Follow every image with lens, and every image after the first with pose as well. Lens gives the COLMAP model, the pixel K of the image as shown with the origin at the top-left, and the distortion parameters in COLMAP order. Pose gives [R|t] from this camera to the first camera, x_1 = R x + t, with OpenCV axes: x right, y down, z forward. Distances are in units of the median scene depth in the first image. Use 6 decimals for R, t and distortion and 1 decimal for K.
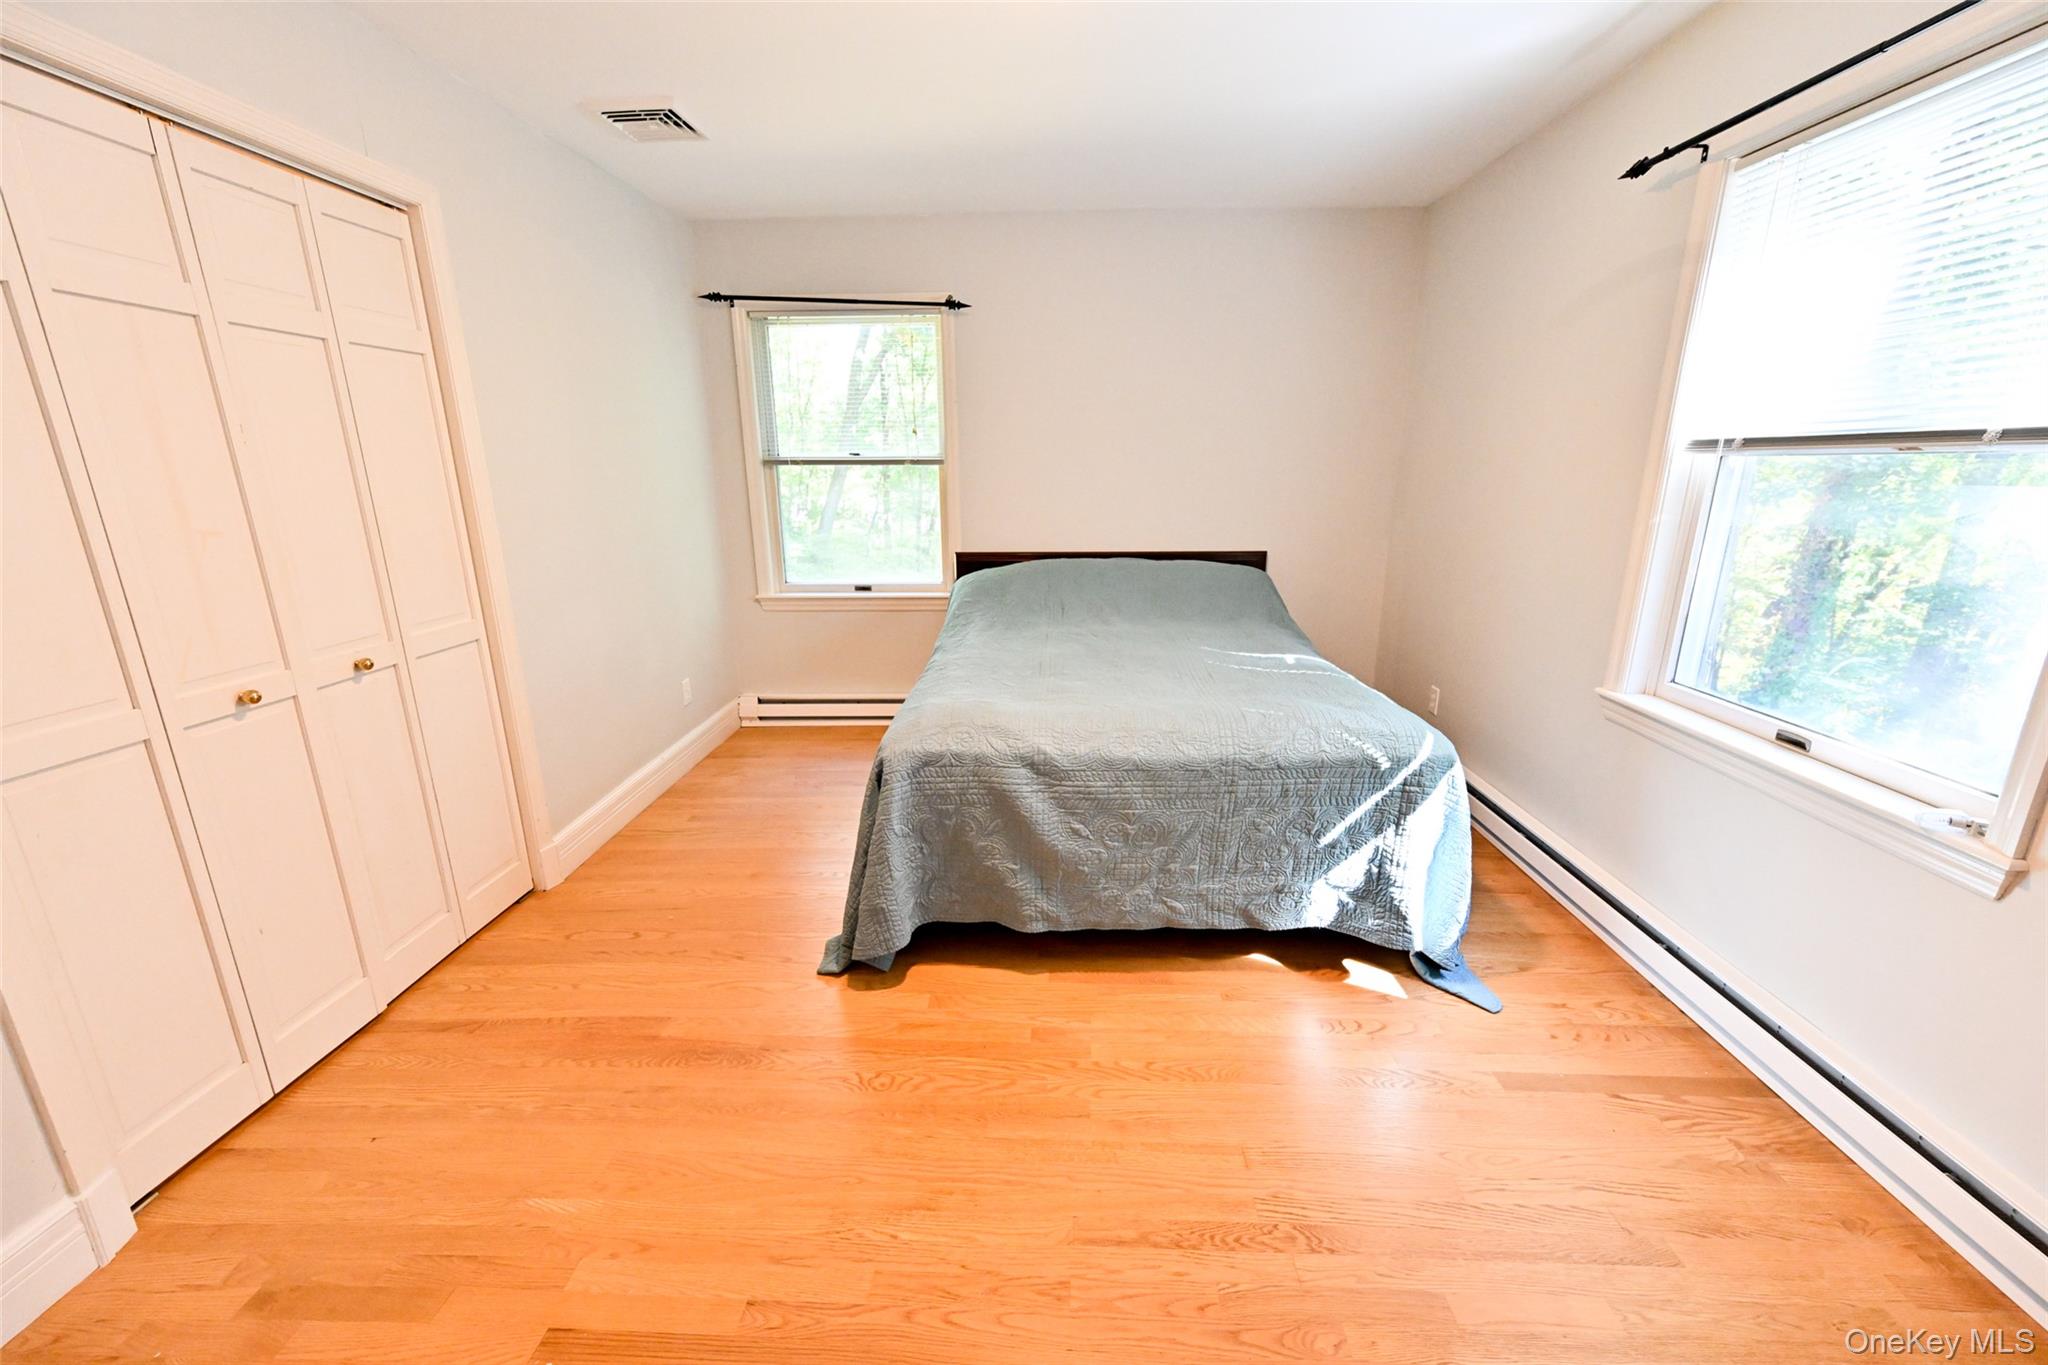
lens RADIAL K [[806.7, 0, 1025.2], [0, 806.7, 685.2], [0, 0, 1]] dist [-0.000573, 0.000374]
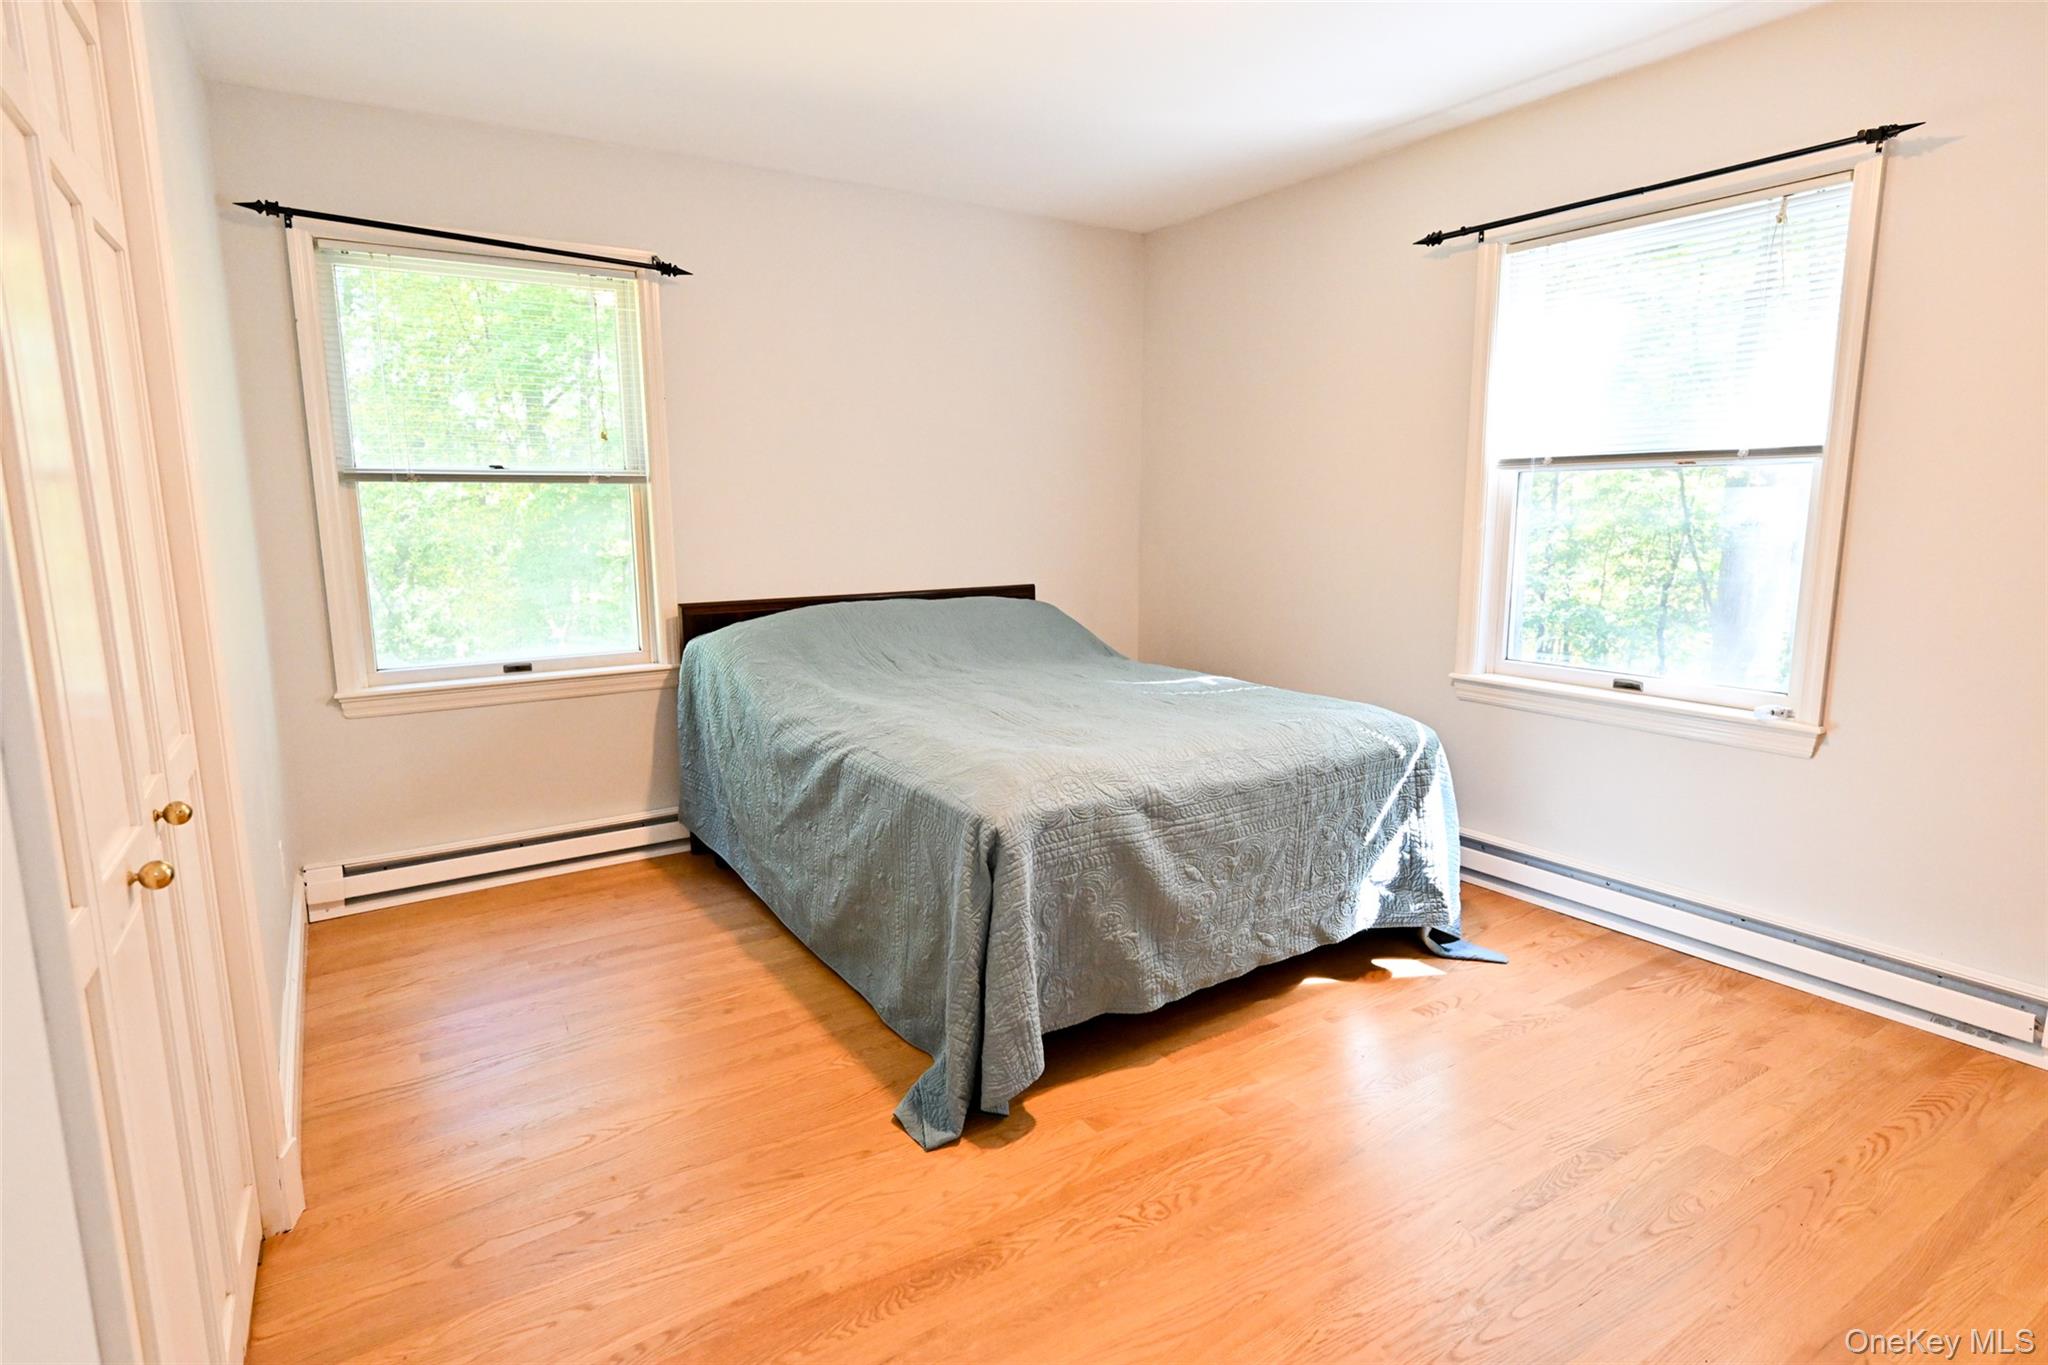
lens RADIAL K [[1085.5, 0, 1031.7], [0, 1085.5, 686.5], [0, 0, 1]] dist [-0.001921, 0.000237]
pose [[0.813663, -0.095369, 0.573461, -0.718671], [0.155560, 0.986197, -0.056709, 0.017809], [-0.560137, 0.135350, 0.817268, 0.100701]]
